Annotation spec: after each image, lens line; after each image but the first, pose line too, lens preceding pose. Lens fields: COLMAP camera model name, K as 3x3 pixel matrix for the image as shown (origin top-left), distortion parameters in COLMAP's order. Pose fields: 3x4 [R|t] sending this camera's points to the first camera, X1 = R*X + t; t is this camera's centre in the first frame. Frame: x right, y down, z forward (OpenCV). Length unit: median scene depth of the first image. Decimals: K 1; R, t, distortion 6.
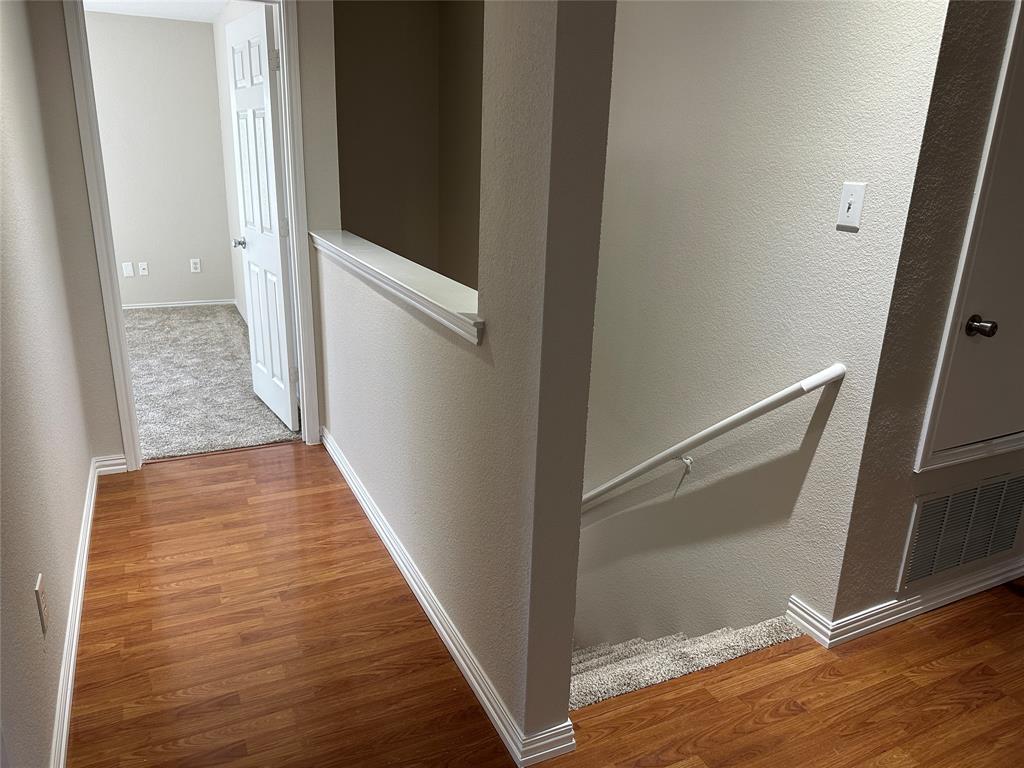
lens RADIAL K [[727.9, 0, 512.2], [0, 727.9, 383.4], [0, 0, 1]] dist [0.051919, -0.075831]
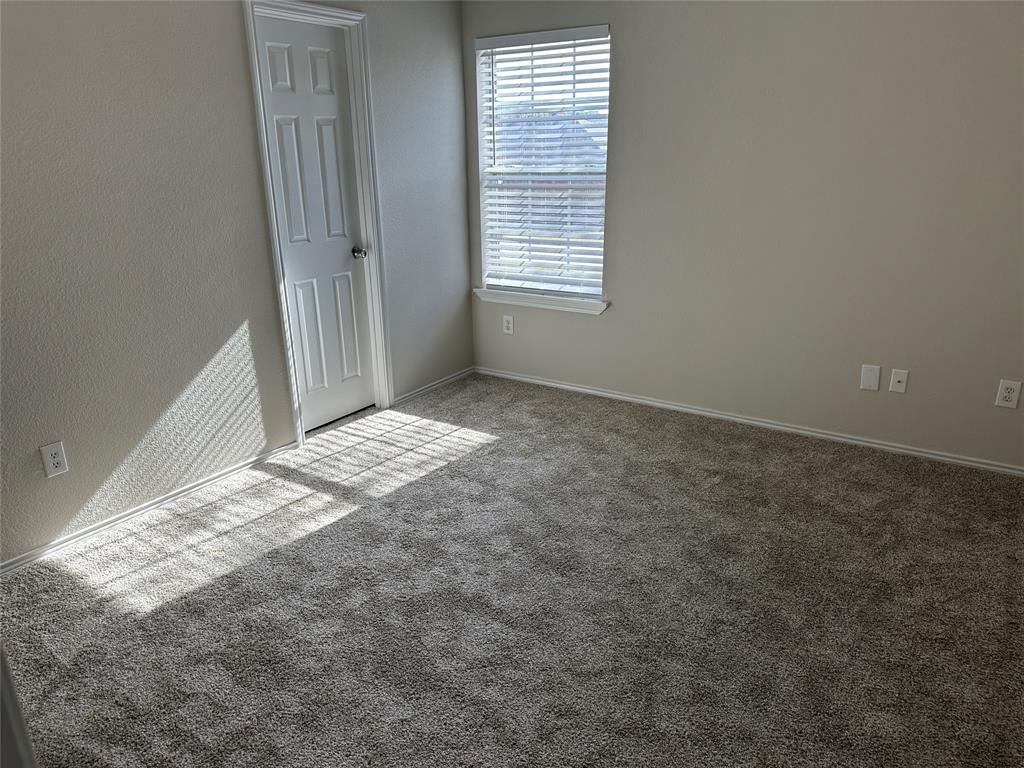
lens RADIAL K [[727.9, 0, 515.0], [0, 727.9, 389.0], [0, 0, 1]] dist [0.051919, -0.075831]
pose [[0.502894, 0.238391, -0.830823, -0.247163], [-0.233968, 0.962873, 0.134661, -0.188476], [0.832079, 0.126666, 0.539999, 0.593952]]
